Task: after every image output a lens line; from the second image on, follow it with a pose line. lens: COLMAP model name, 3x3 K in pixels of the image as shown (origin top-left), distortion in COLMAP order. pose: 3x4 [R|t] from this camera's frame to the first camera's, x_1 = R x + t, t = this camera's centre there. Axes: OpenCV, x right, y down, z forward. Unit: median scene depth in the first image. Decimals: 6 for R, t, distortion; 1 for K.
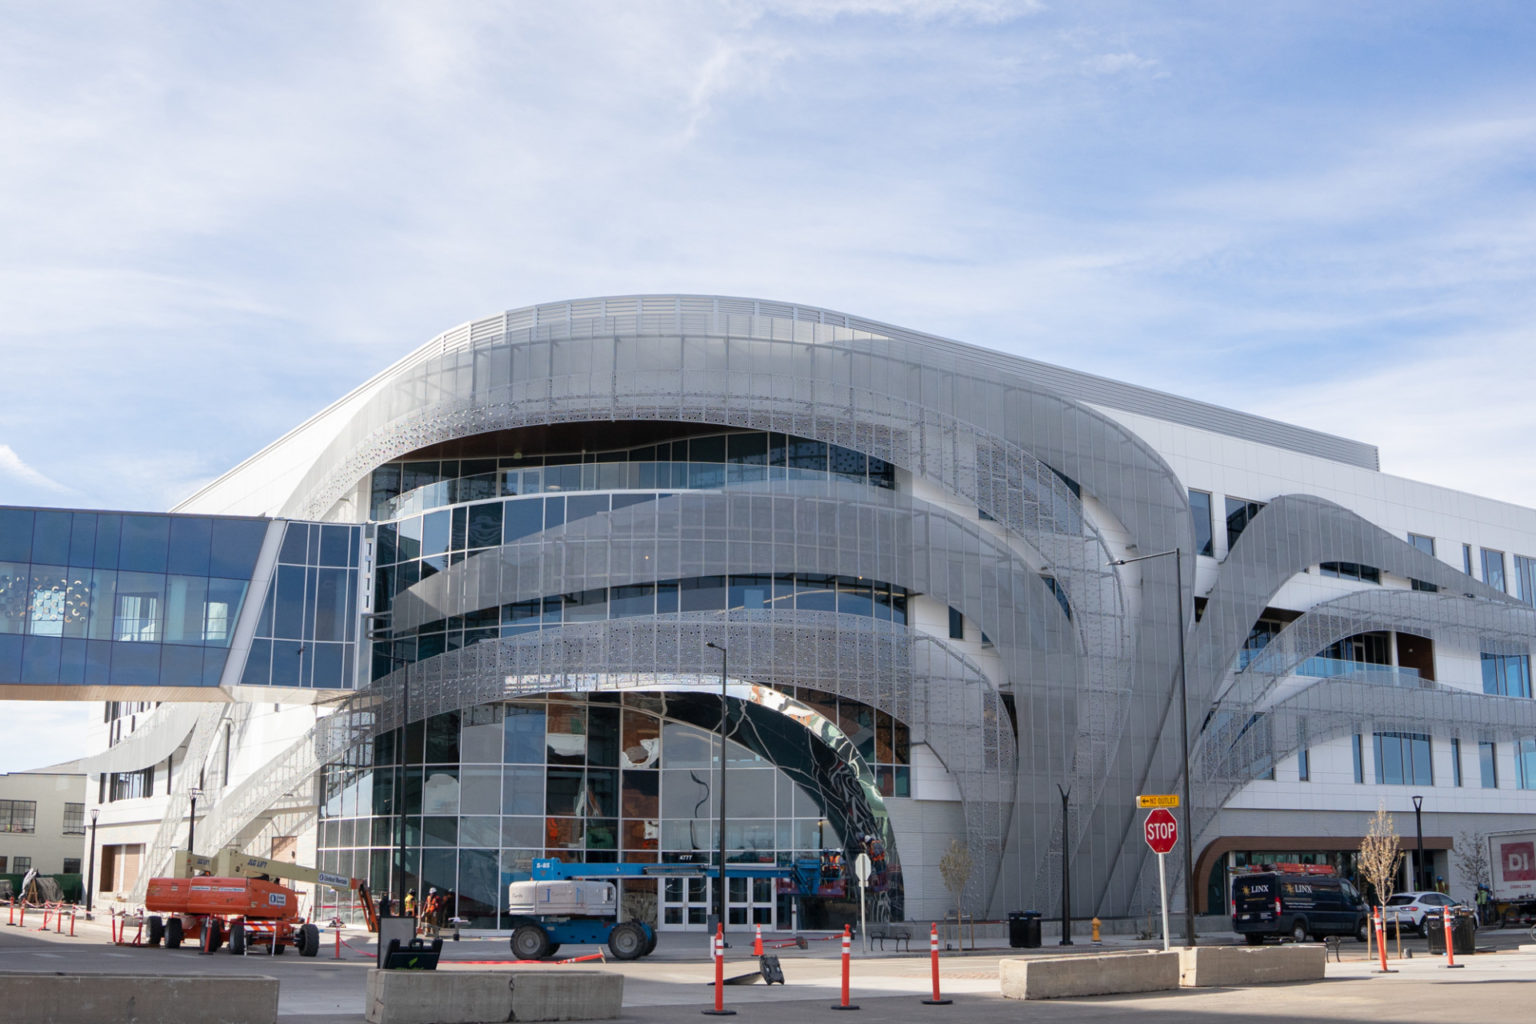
lens RADIAL K [[1731.1, 0, 768.0], [0, 1731.1, 512.0], [0, 0, 1]] dist [-0.148536, 0.010850]
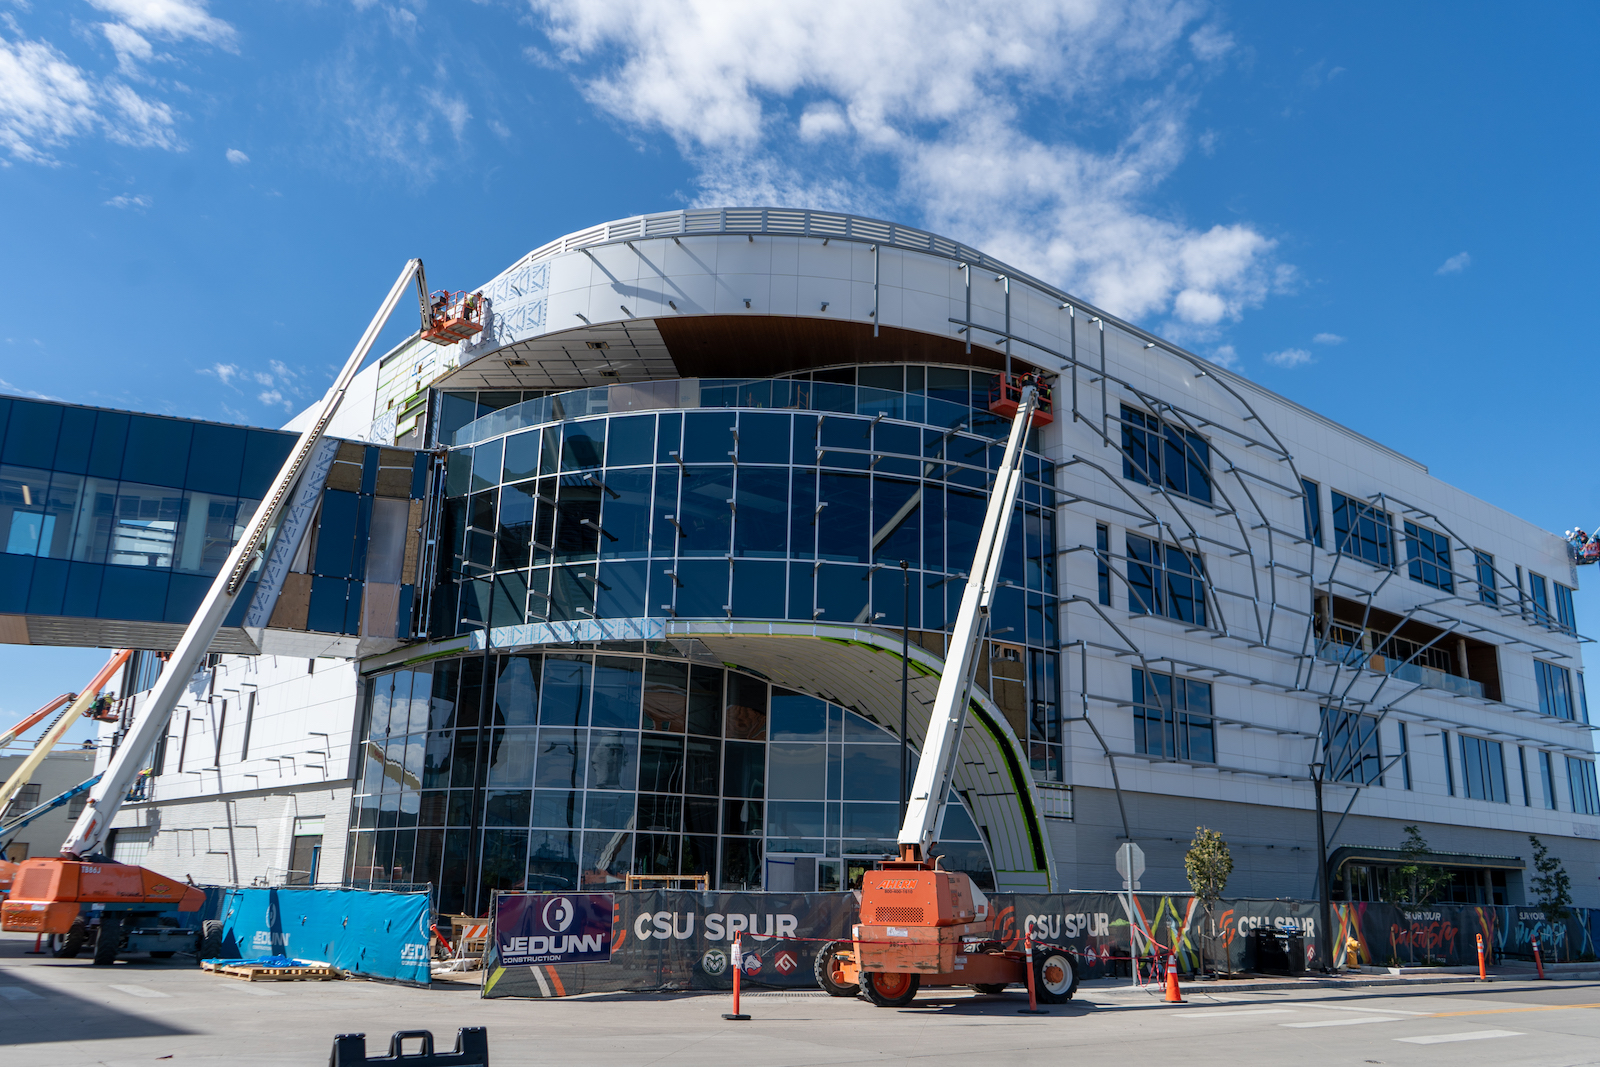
lens RADIAL K [[1302.0, 0, 800.0], [0, 1302.0, 533.5], [0, 0, 1]] dist [0.005176, 0.003891]
pose [[0.996123, 0.045855, 0.075081, -0.082780], [-0.042301, 0.997939, -0.048255, 0.062337], [-0.077139, 0.044892, 0.996009, 0.281971]]
